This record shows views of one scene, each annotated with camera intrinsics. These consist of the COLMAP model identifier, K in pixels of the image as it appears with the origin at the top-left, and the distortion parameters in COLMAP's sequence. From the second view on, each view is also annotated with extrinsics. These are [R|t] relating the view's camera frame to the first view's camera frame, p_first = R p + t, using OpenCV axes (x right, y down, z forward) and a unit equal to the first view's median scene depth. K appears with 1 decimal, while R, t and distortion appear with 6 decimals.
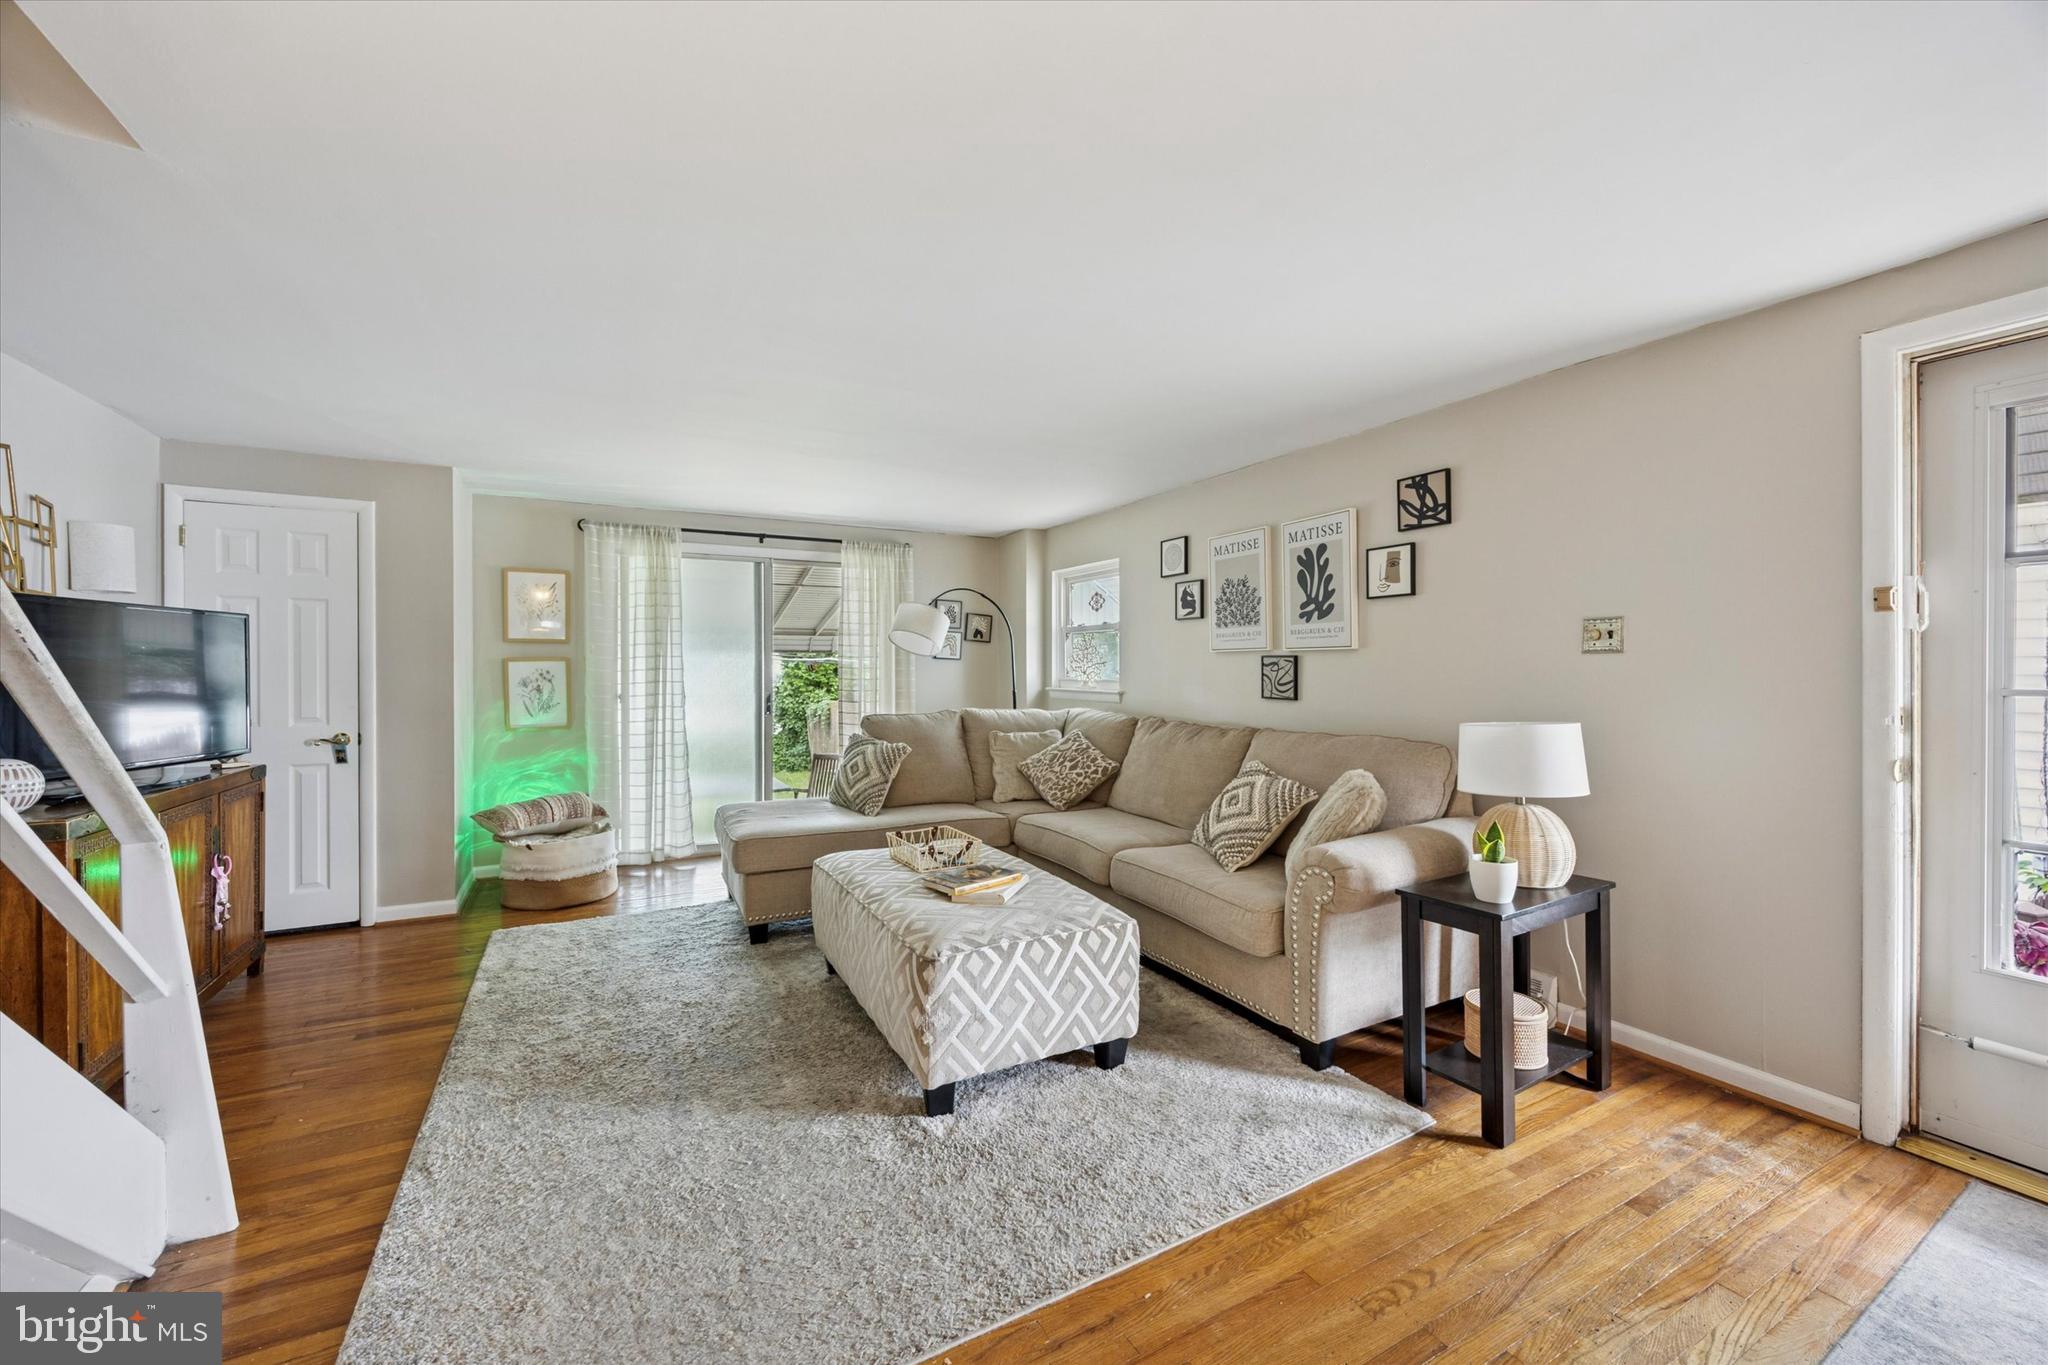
lens RADIAL K [[790.6, 0, 1014.1], [0, 790.6, 674.0], [0, 0, 1]] dist [-0.001463, 0.000691]
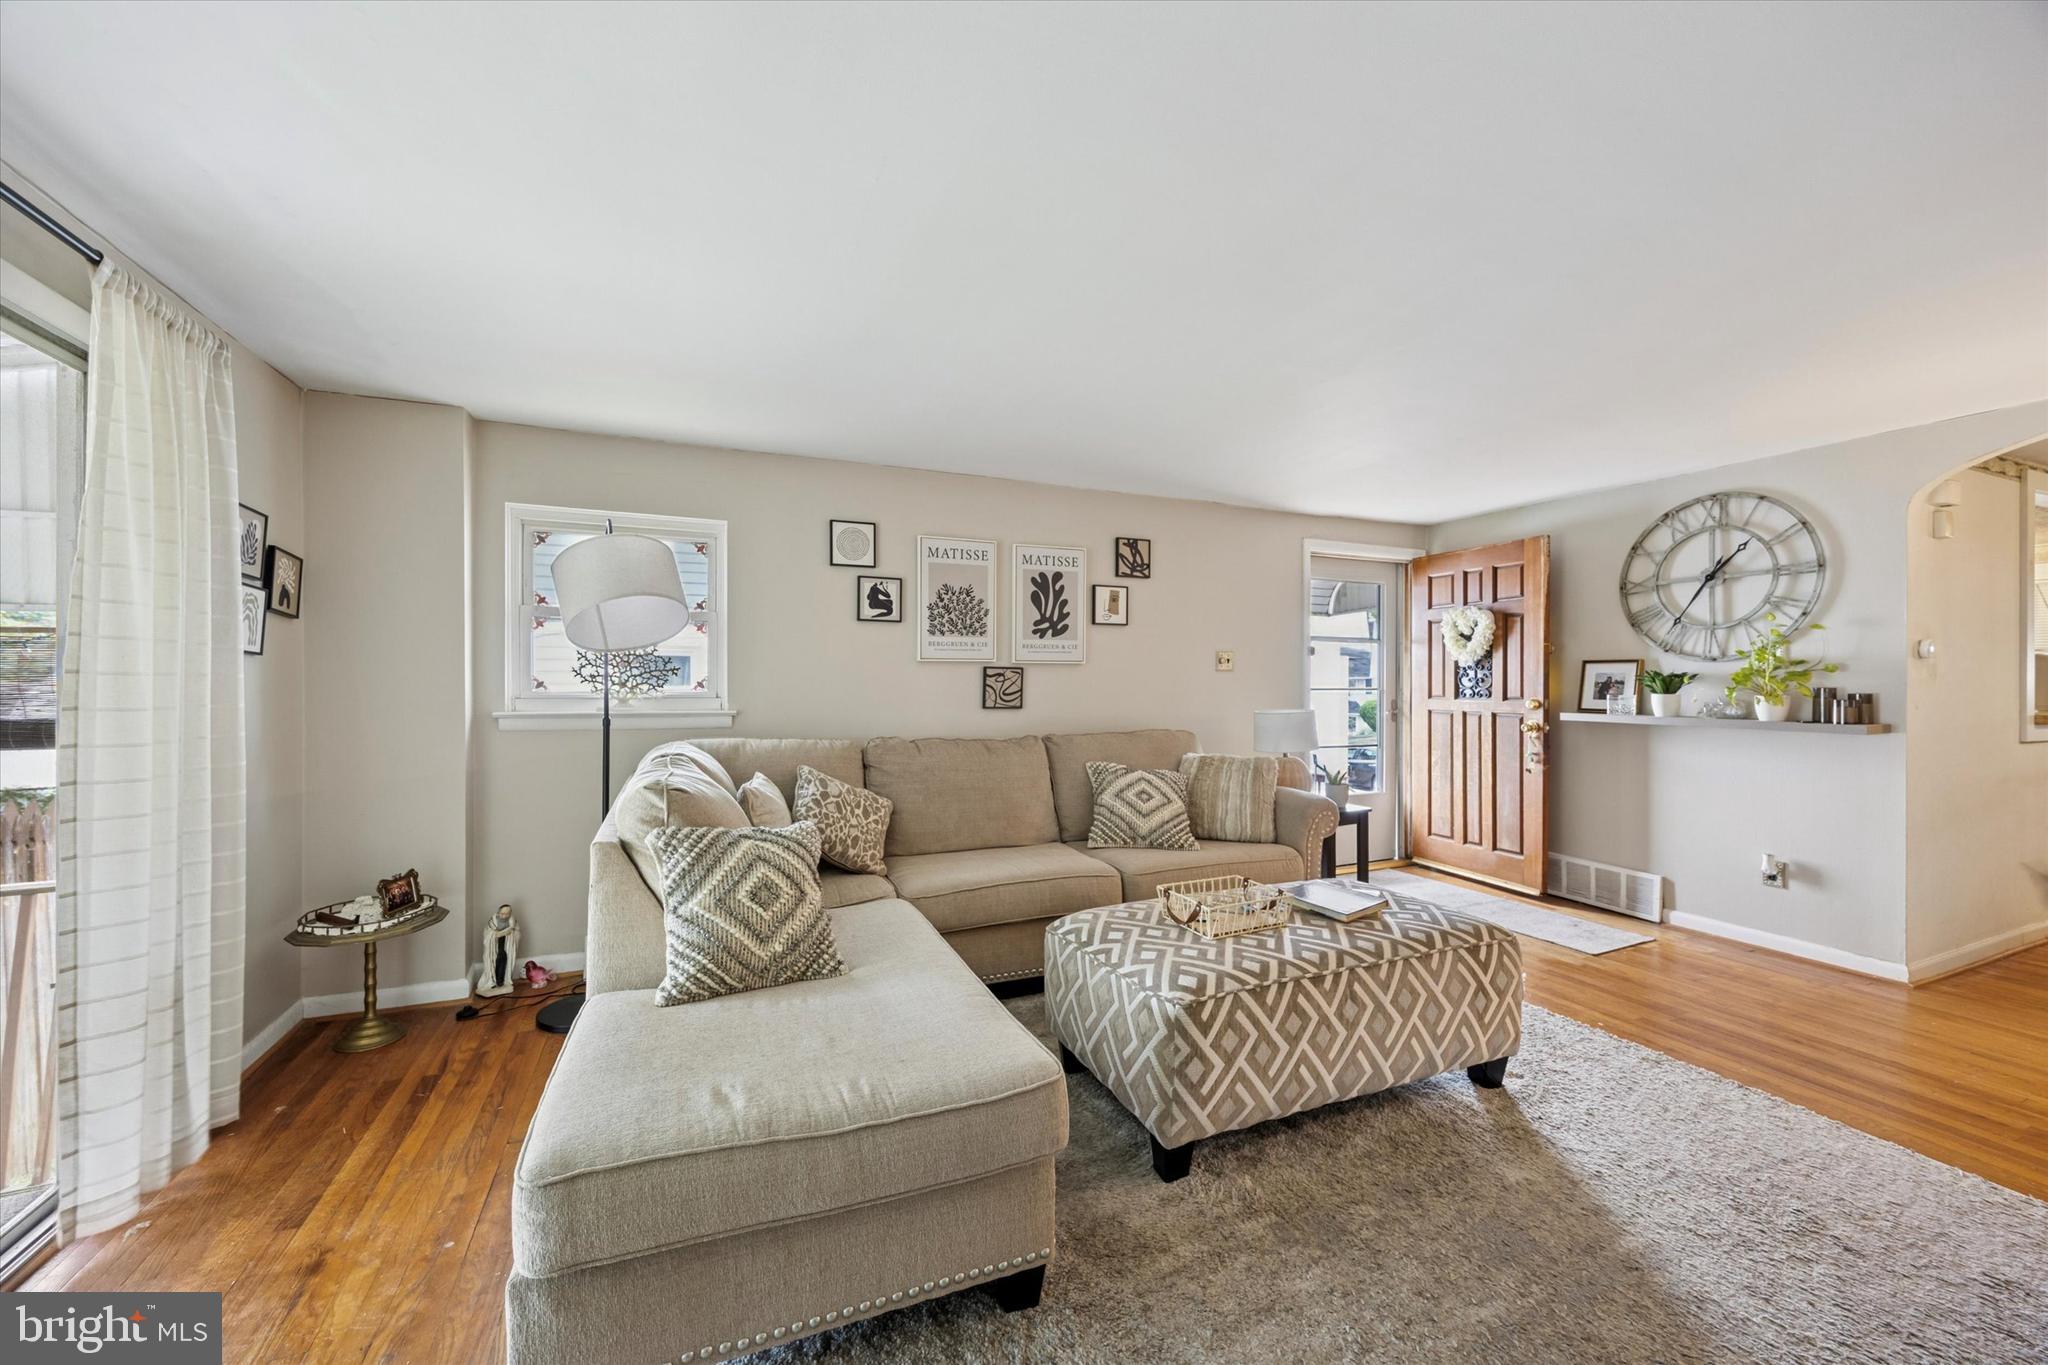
lens RADIAL K [[790.6, 0, 1027.0], [0, 790.6, 679.2], [0, 0, 1]] dist [-0.001463, 0.000691]
pose [[0.075268, 0.003632, 0.997157, -0.694336], [0.005073, 0.999979, -0.004025, -0.002855], [-0.997150, 0.005361, 0.075248, 0.867395]]
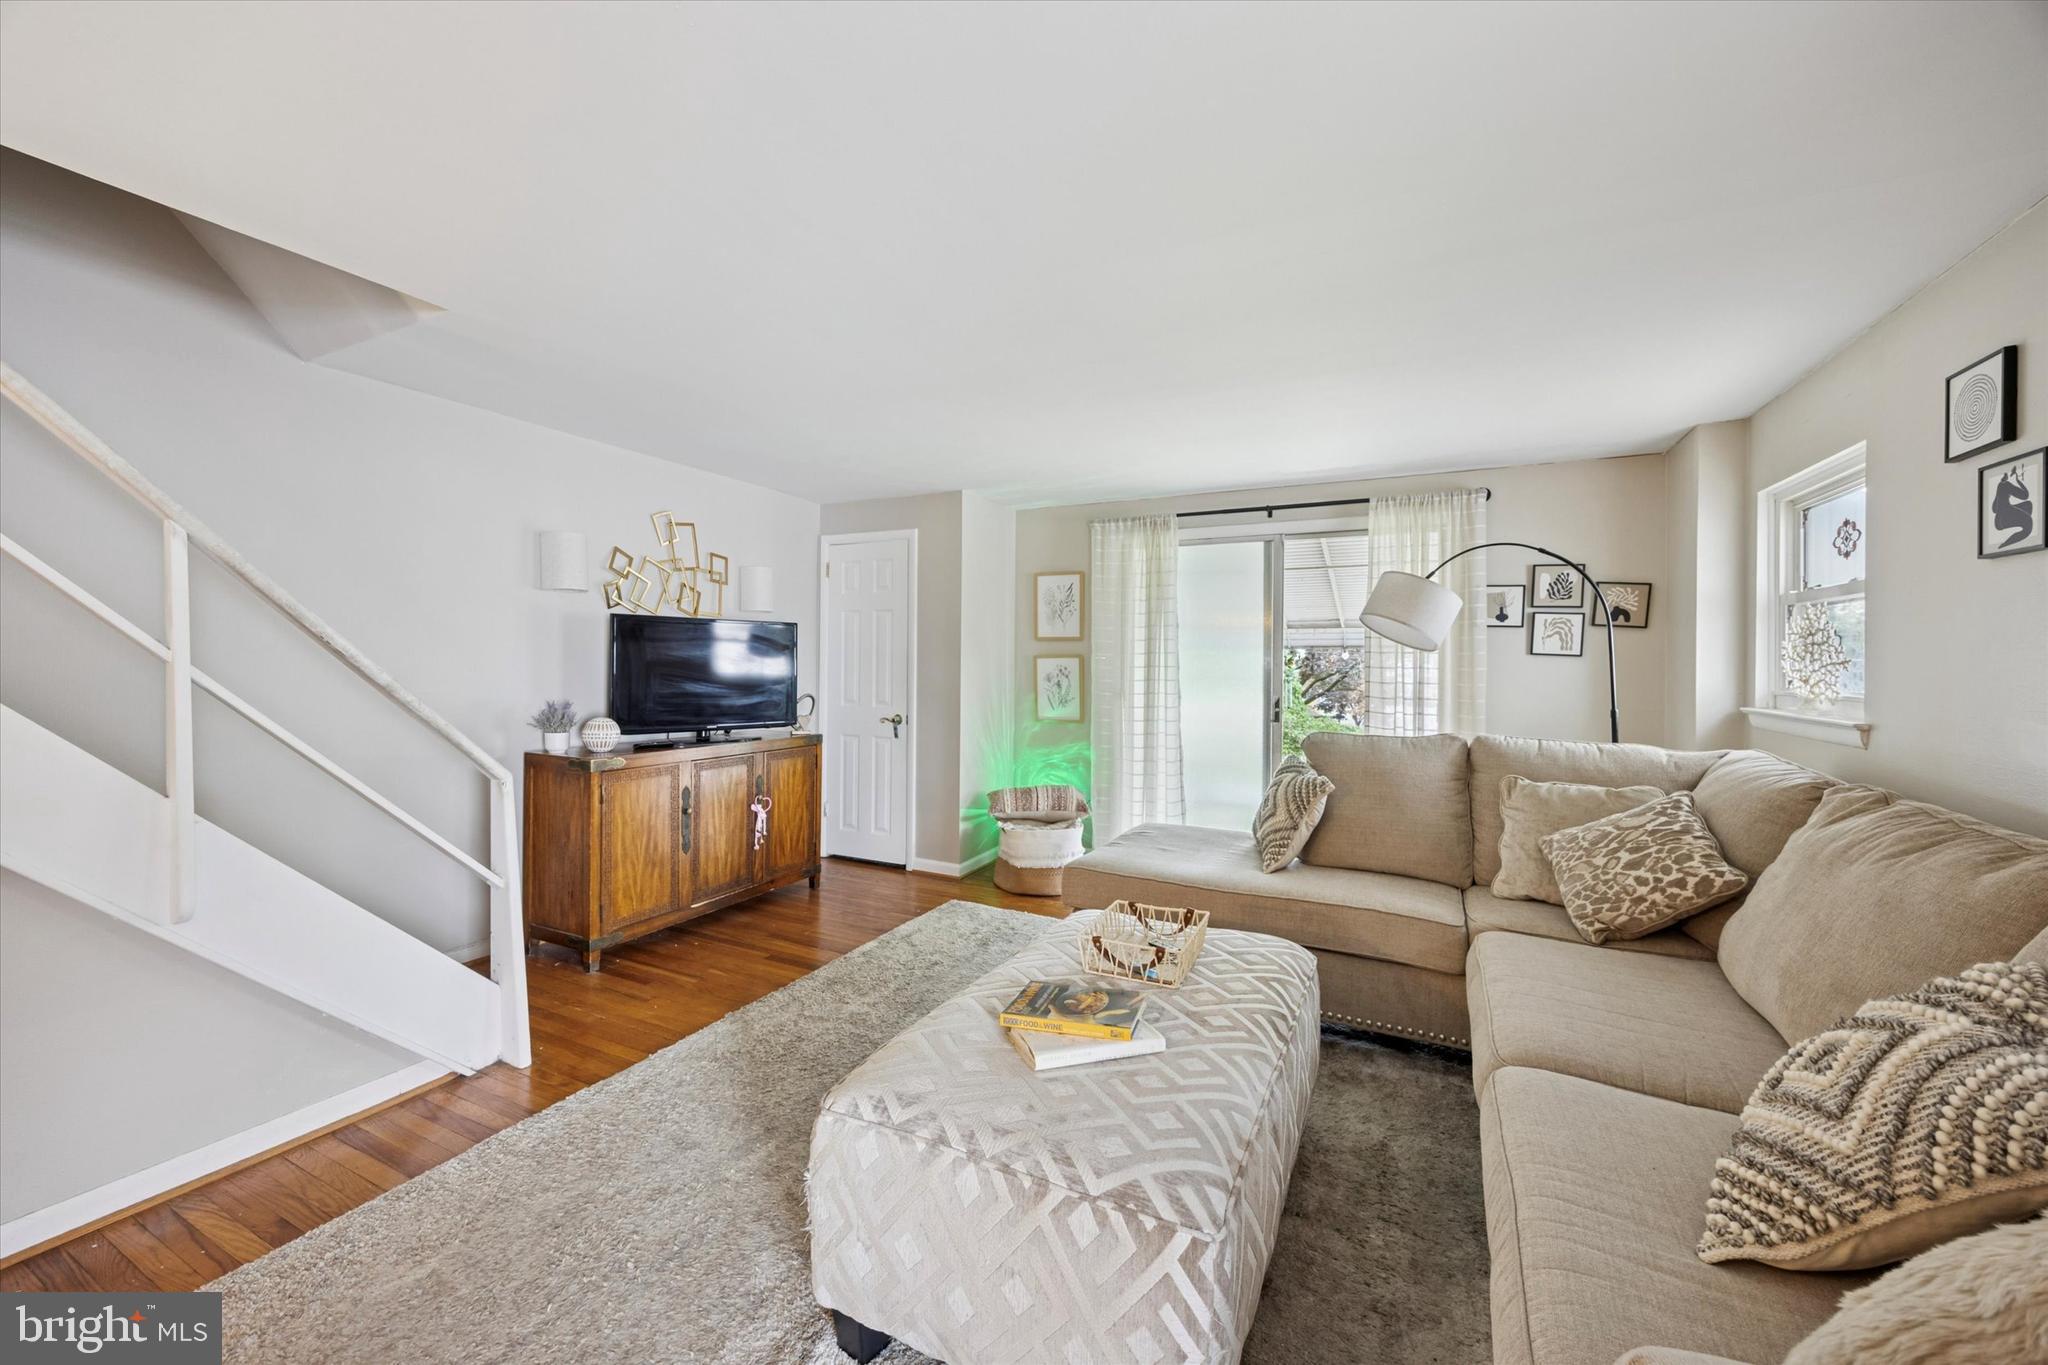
lens RADIAL K [[790.6, 0, 1015.7], [0, 790.6, 666.3], [0, 0, 1]] dist [-0.001463, 0.000691]
pose [[0.578344, 0.009621, -0.815736, 0.284998], [-0.015506, 0.999879, 0.000799, -0.006051], [0.815646, 0.012187, 0.578423, 0.405763]]
